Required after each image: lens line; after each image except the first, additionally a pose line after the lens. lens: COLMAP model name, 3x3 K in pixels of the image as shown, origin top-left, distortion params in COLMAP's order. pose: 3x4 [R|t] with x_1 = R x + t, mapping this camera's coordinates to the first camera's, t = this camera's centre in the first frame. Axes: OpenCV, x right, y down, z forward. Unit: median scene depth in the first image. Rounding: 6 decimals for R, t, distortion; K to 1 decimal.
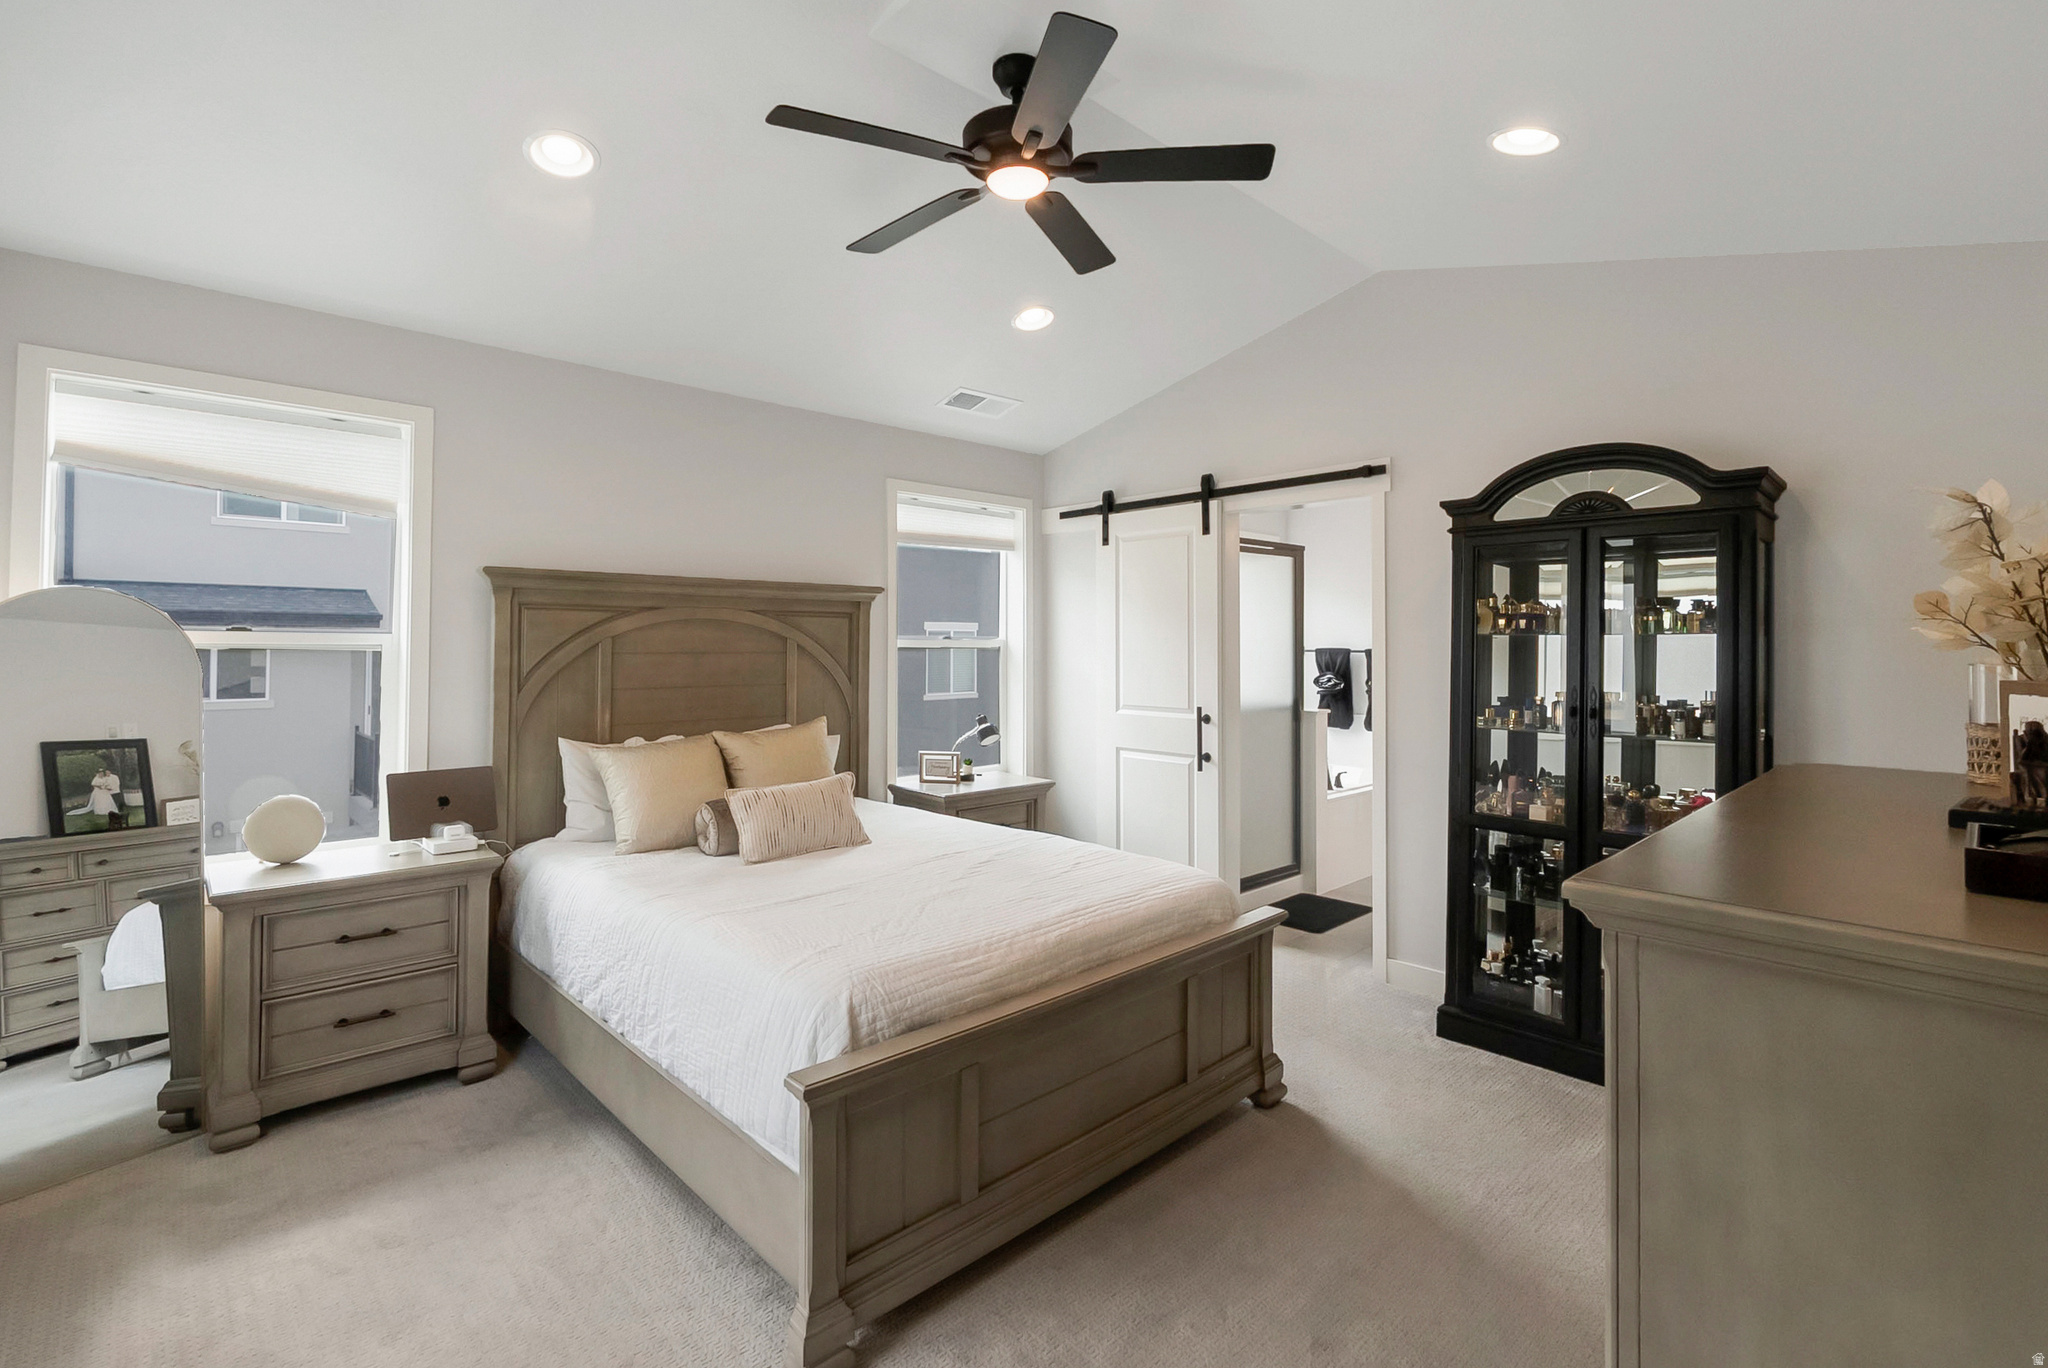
lens RADIAL K [[917.1, 0, 1008.8], [0, 917.1, 636.8], [0, 0, 1]] dist [-0.001979, -0.001061]
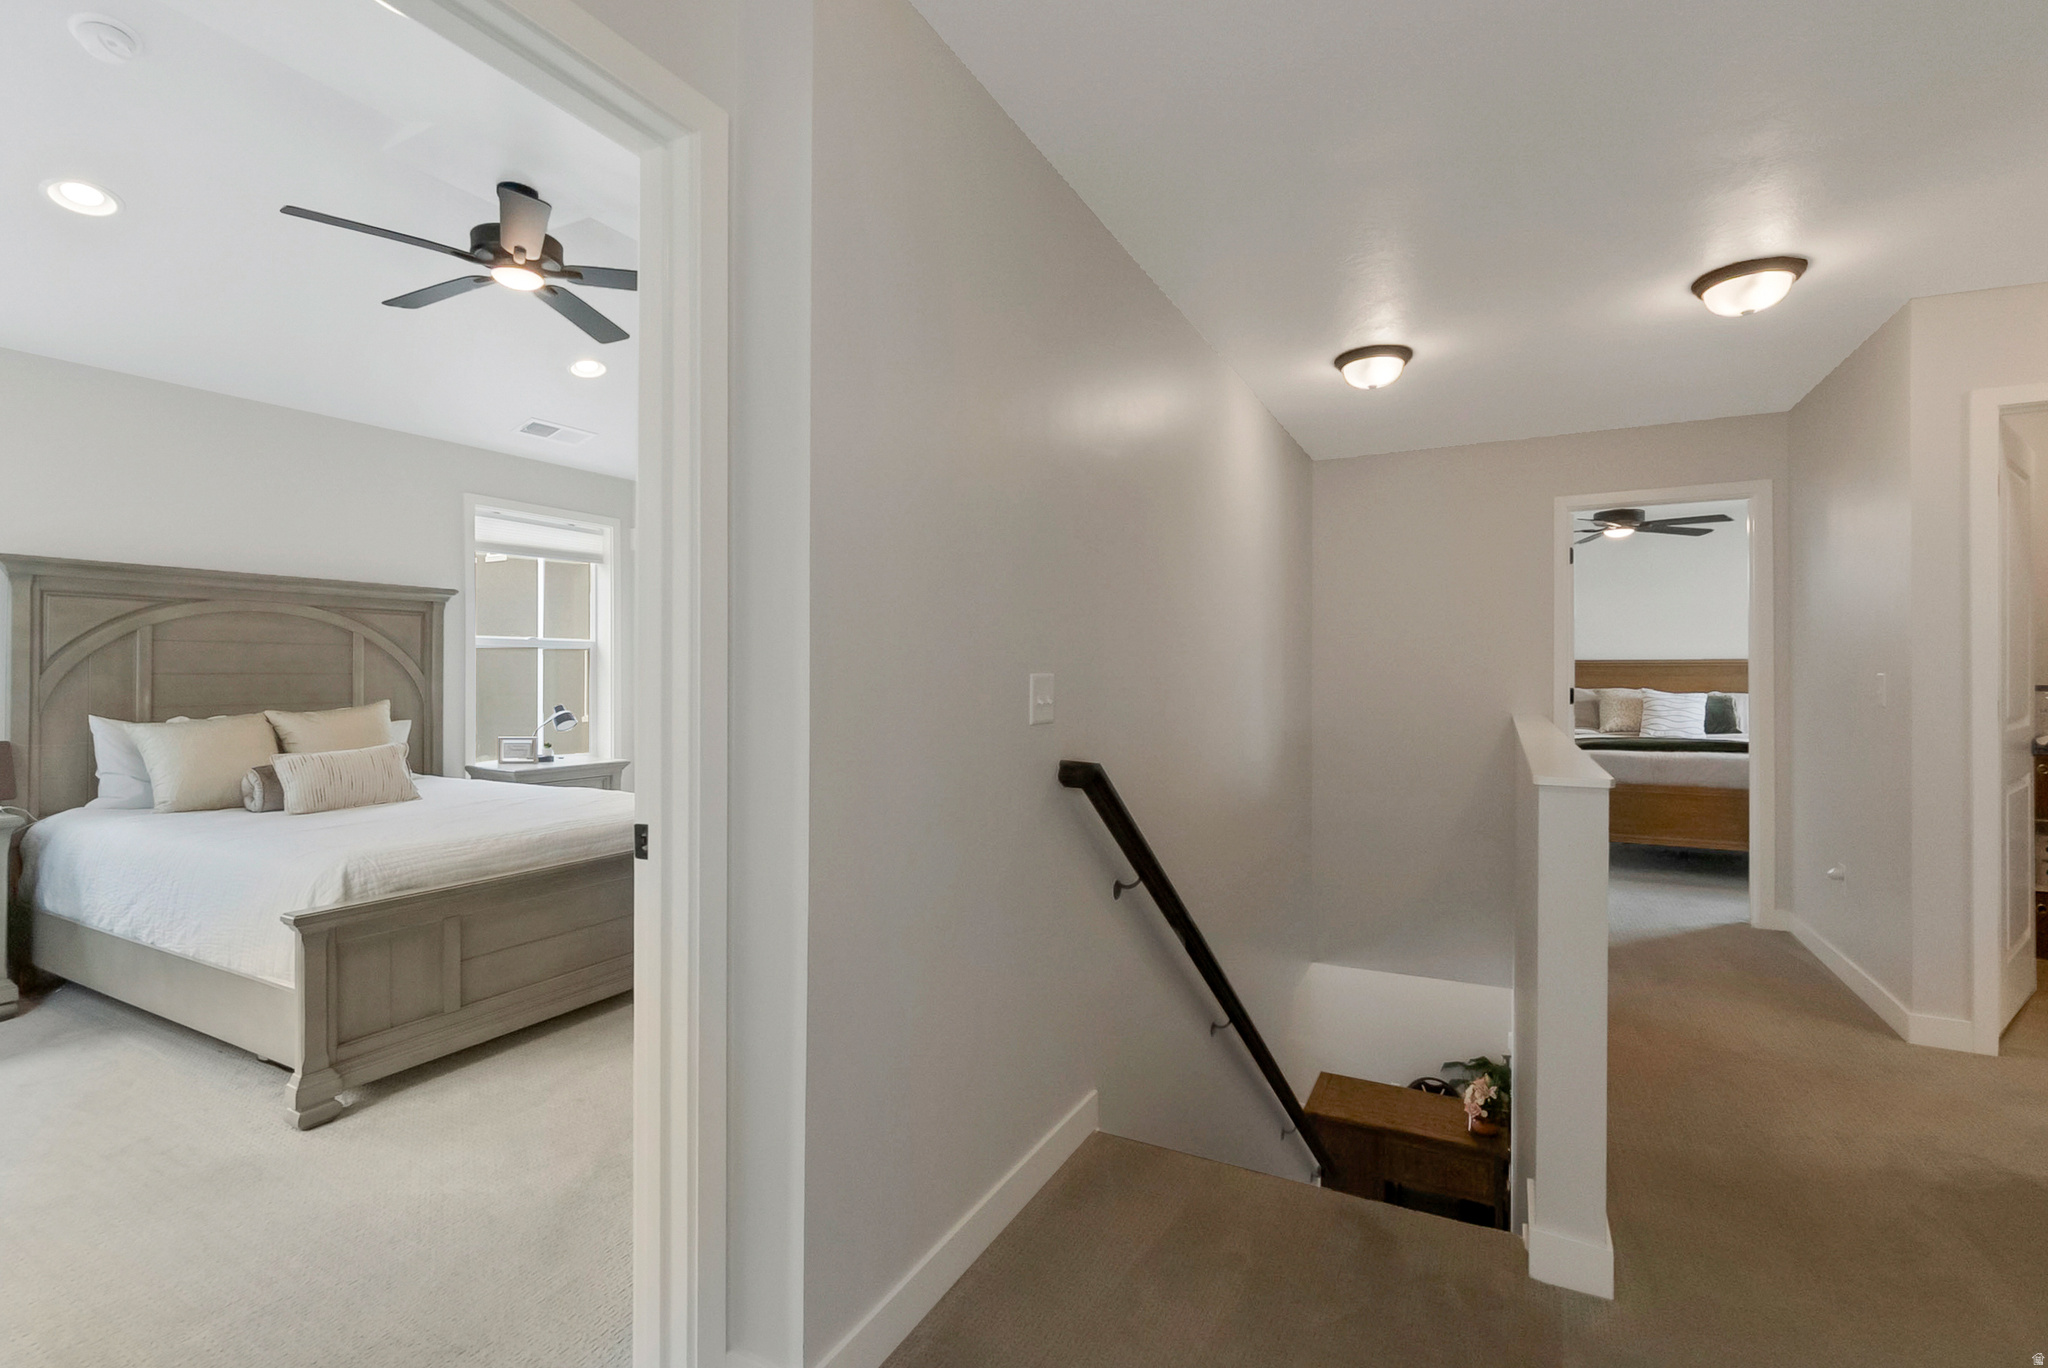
lens RADIAL K [[917.1, 0, 1025.3], [0, 917.1, 678.9], [0, 0, 1]] dist [-0.001979, -0.001061]
pose [[0.946977, -0.000883, 0.321300, 0.210851], [-0.003724, 0.999899, 0.013724, 0.049020], [-0.321280, -0.014193, 0.946878, -0.379903]]
